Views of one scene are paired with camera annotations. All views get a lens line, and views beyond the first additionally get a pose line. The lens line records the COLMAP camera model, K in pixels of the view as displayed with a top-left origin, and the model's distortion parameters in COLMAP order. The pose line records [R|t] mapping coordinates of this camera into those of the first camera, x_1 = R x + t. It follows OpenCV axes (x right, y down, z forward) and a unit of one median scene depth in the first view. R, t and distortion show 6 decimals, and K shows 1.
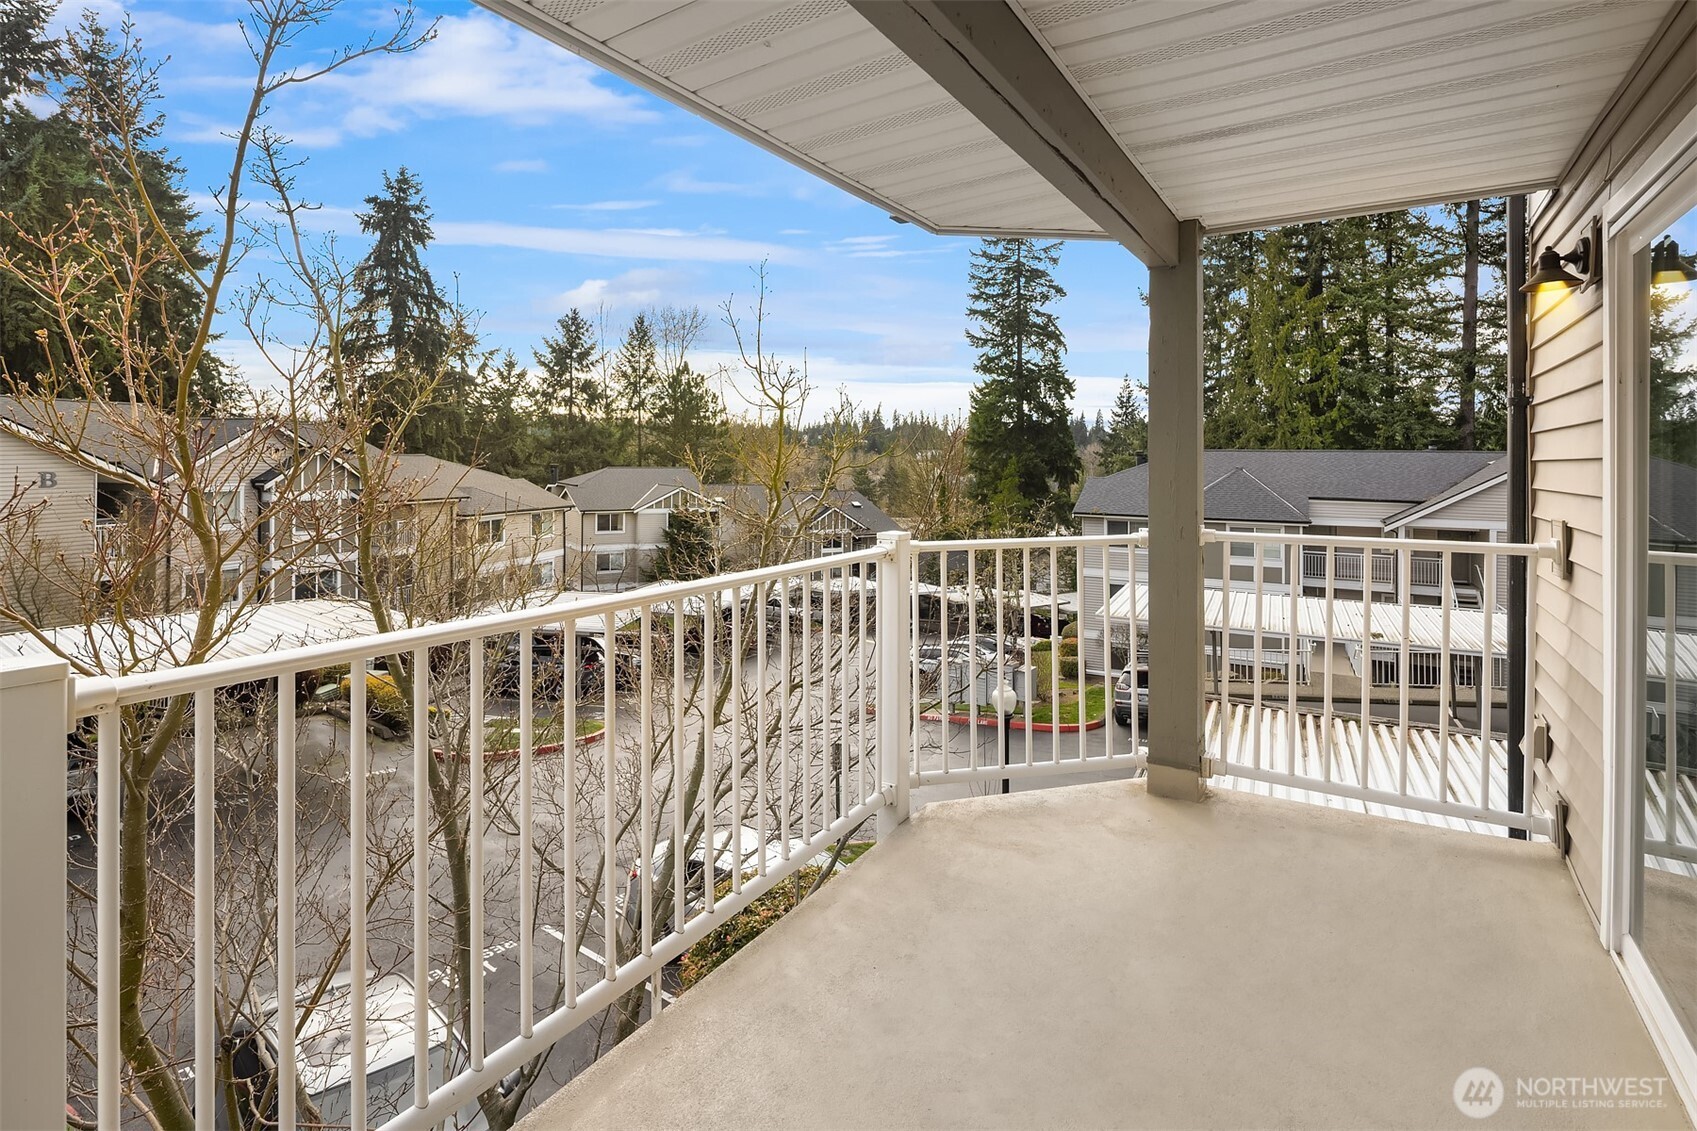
lens RADIAL K [[819.5, 0, 845.4], [0, 819.5, 462.2], [0, 0, 1]] dist [0.001956, -0.004814]
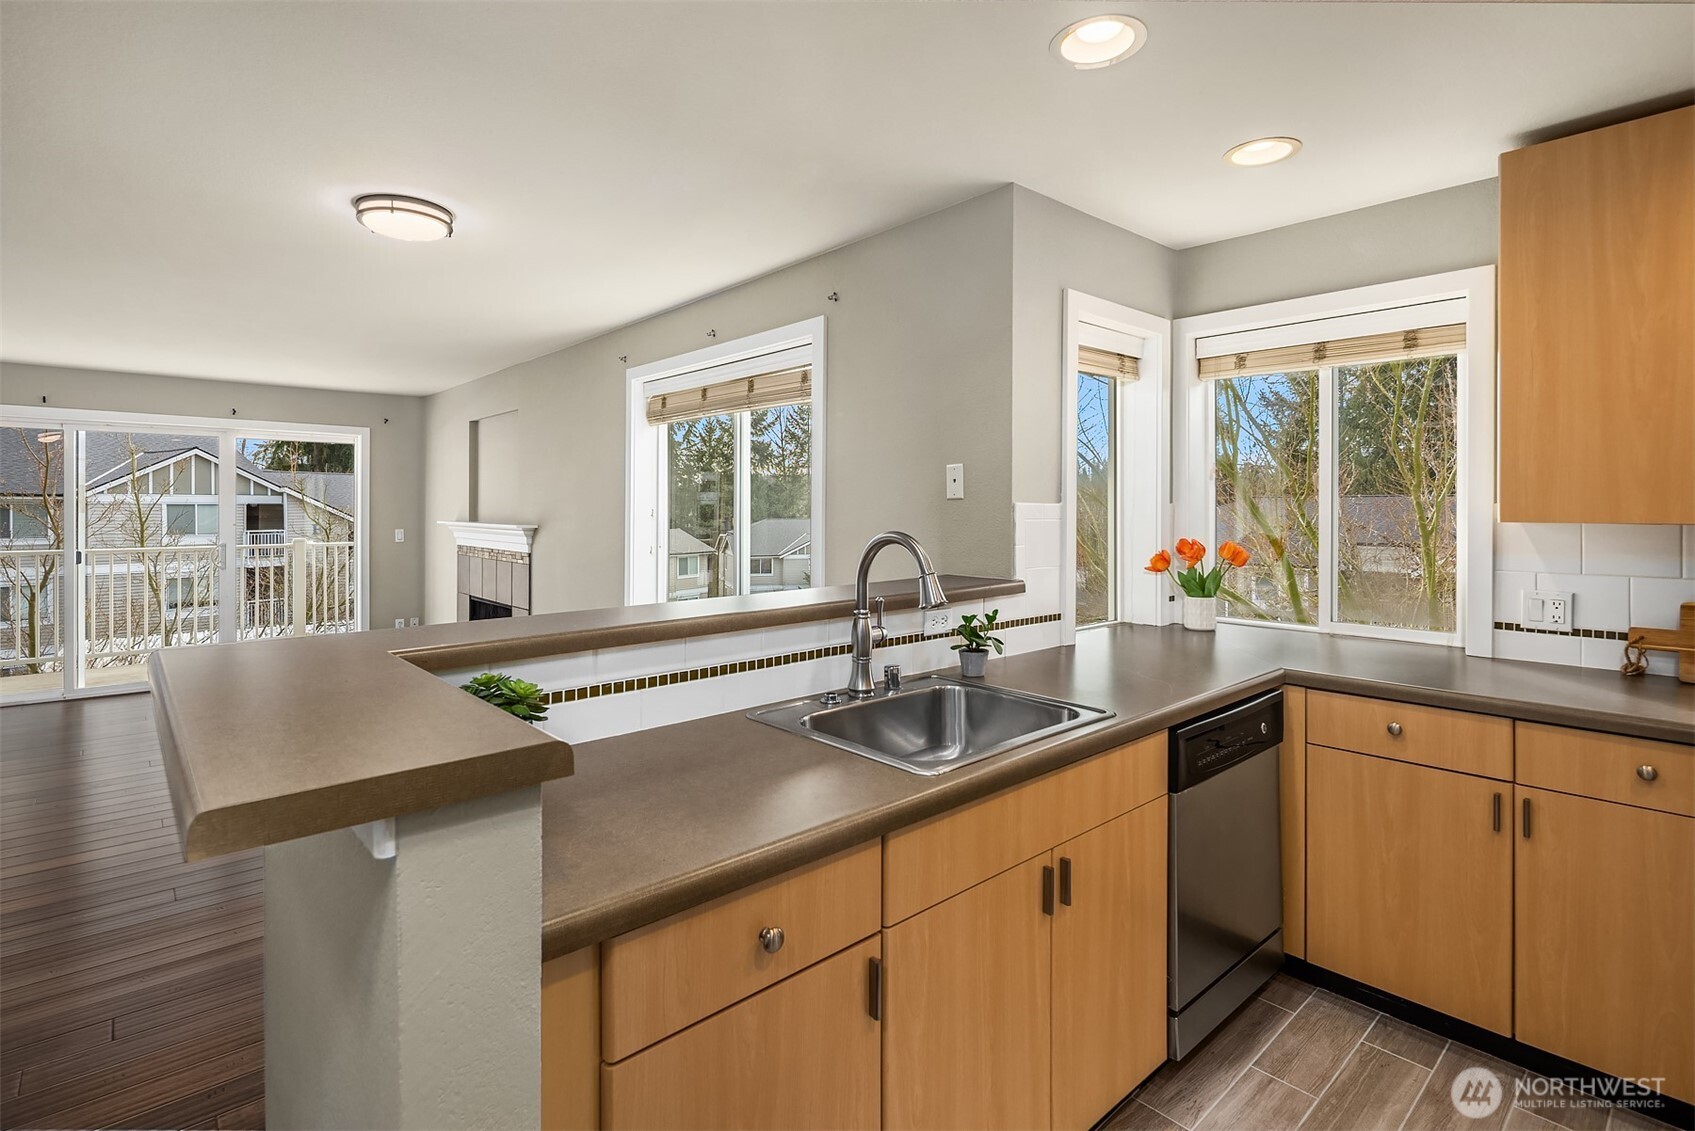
lens RADIAL K [[818.6, 0, 867.1], [0, 818.6, 507.5], [0, 0, 1]] dist [0.001956, -0.004814]
pose [[0.961863, -0.011534, -0.273289, 0.140240], [0.009669, 0.999920, -0.008170, 0.001238], [0.273362, 0.005216, 0.961897, -0.057464]]
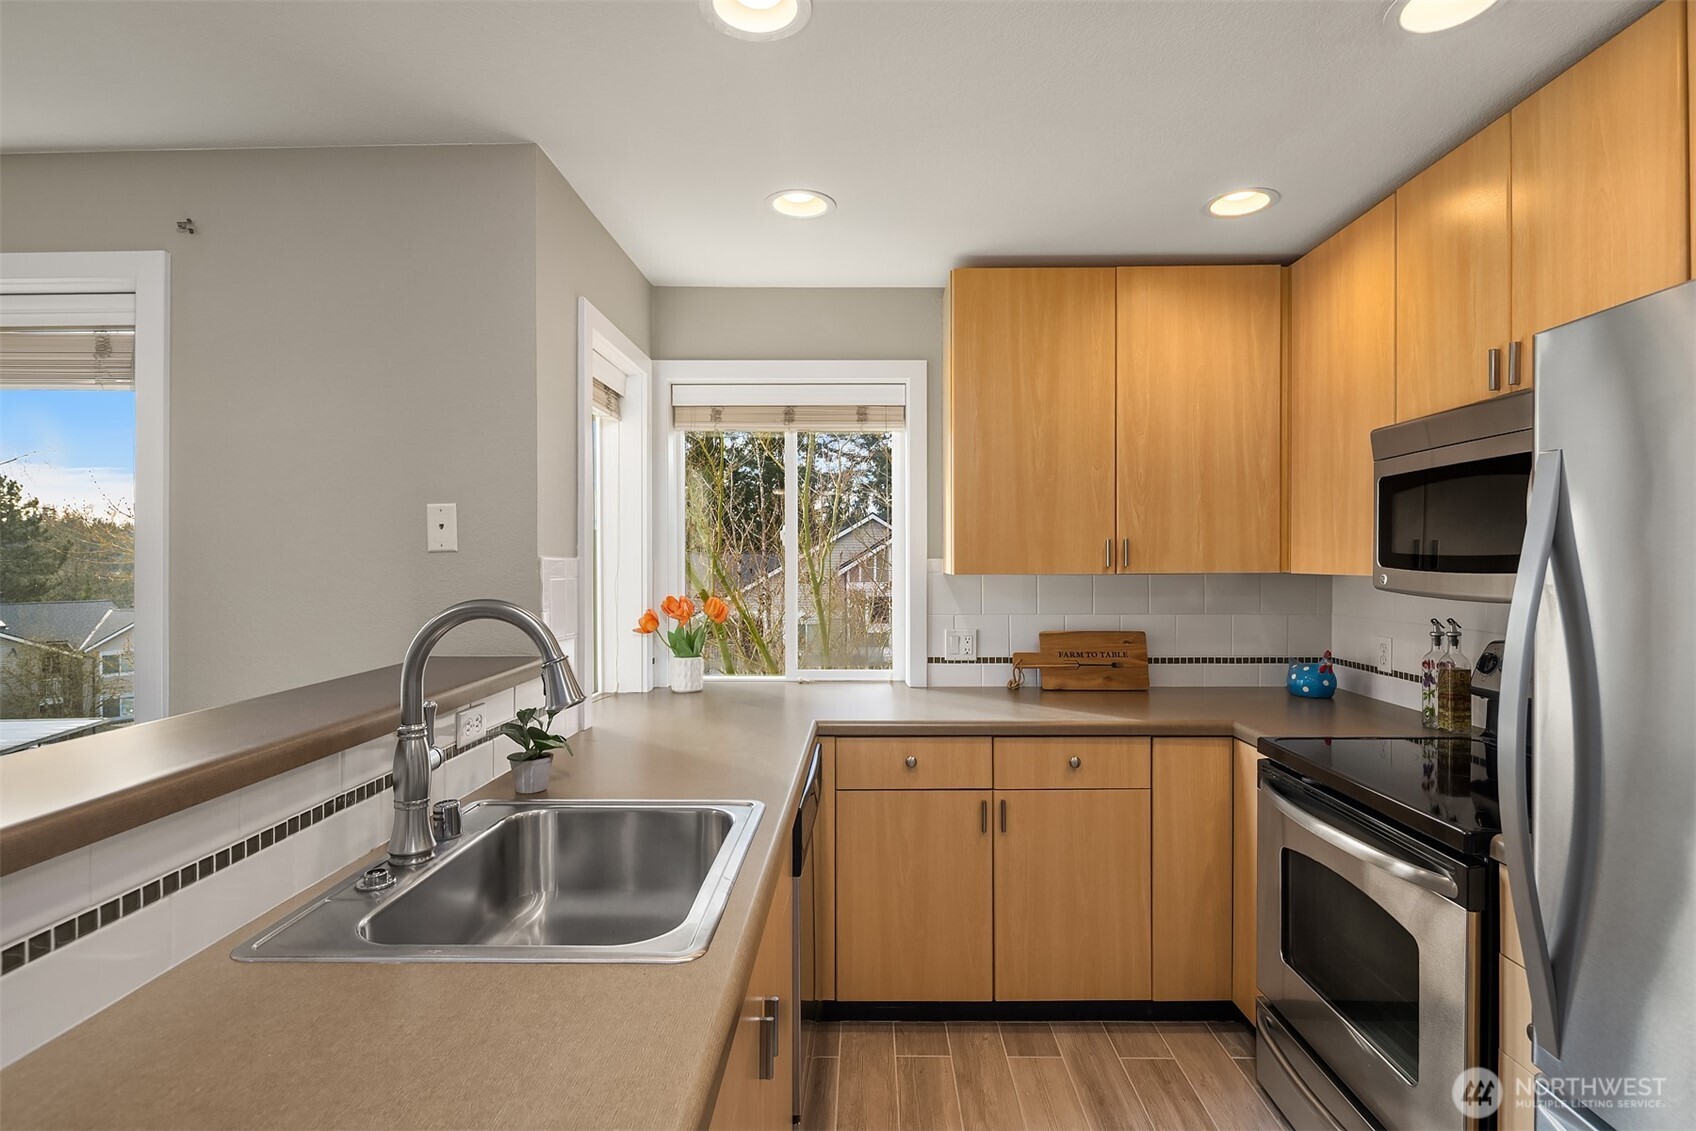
lens RADIAL K [[819.0, 0, 866.5], [0, 819.0, 567.6], [0, 0, 1]] dist [0.001956, -0.004814]
pose [[0.858635, -0.016308, 0.512327, 0.130134], [0.015148, 0.999865, 0.006440, 0.001151], [-0.512363, 0.002231, 0.858766, -0.049397]]
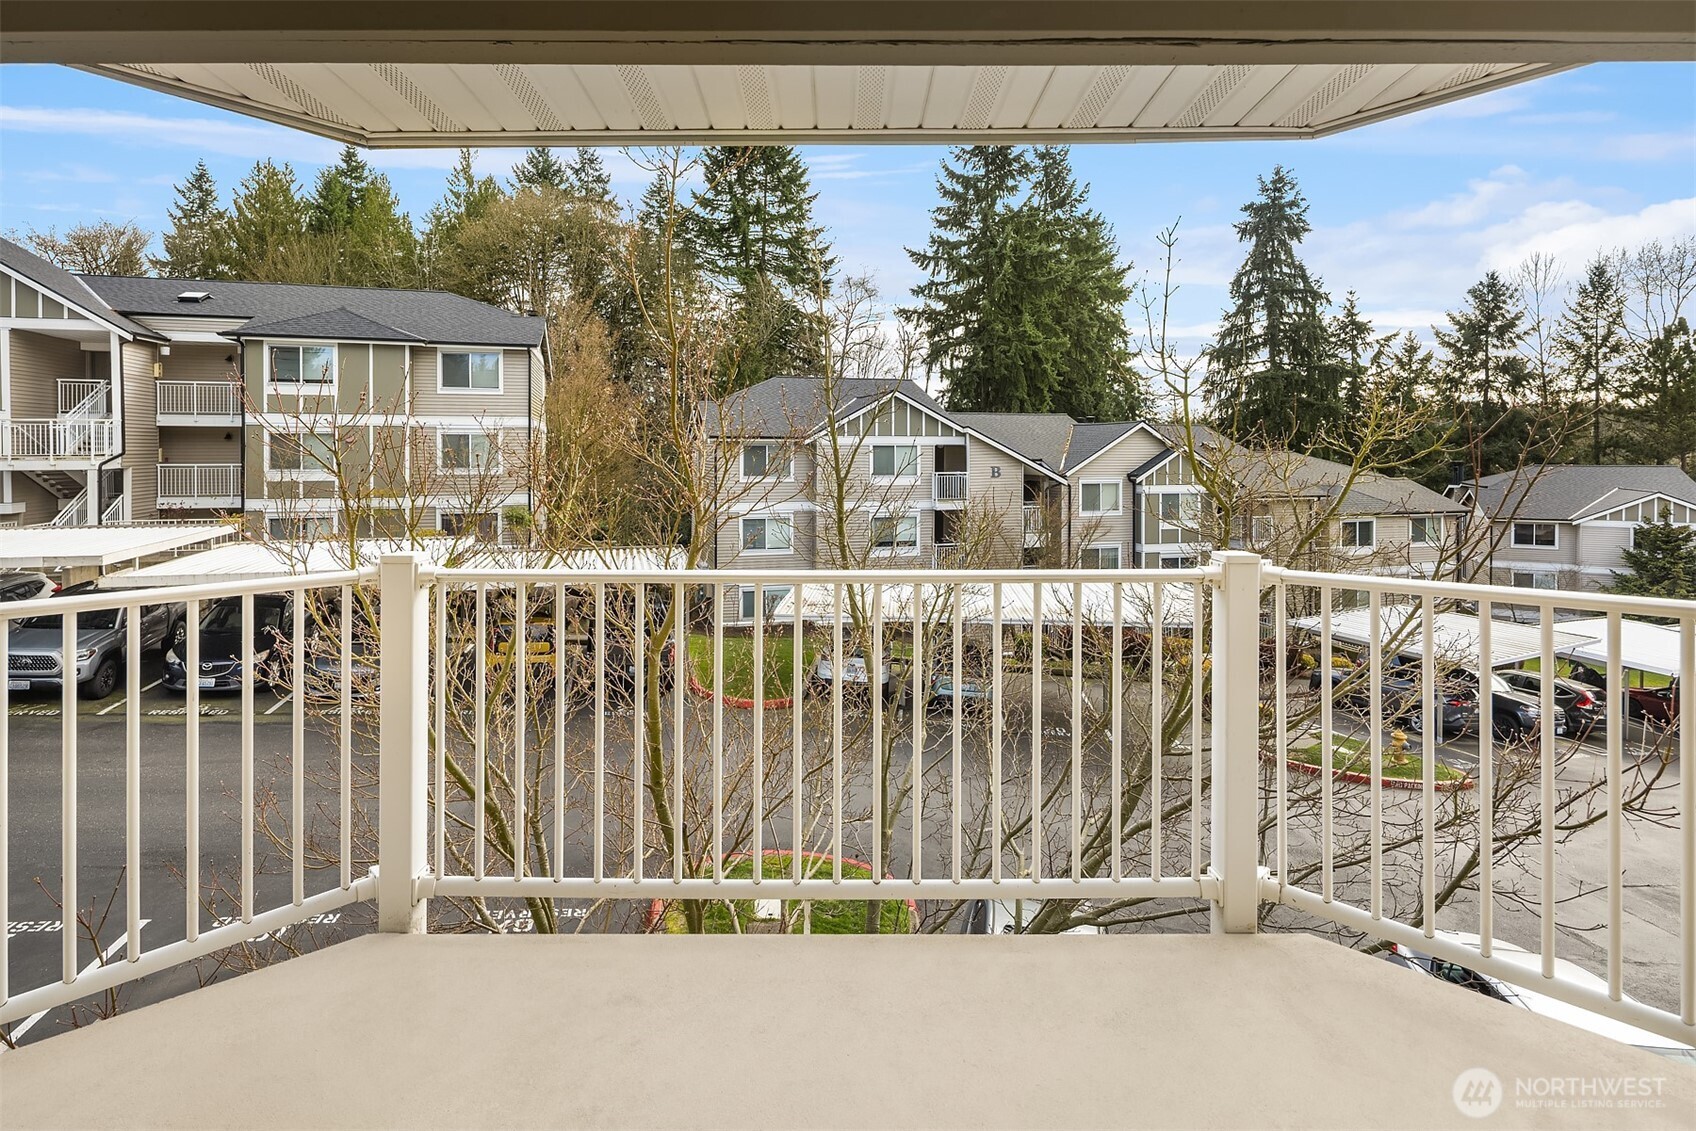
lens RADIAL K [[819.0, 0, 844.0], [0, 819.0, 457.7], [0, 0, 1]] dist [0.001956, -0.004814]
pose [[0.522317, -0.002933, -0.852746, 0.031309], [0.001185, 0.999996, -0.002714, 0.000157], [0.852751, 0.000407, 0.522318, 0.014881]]
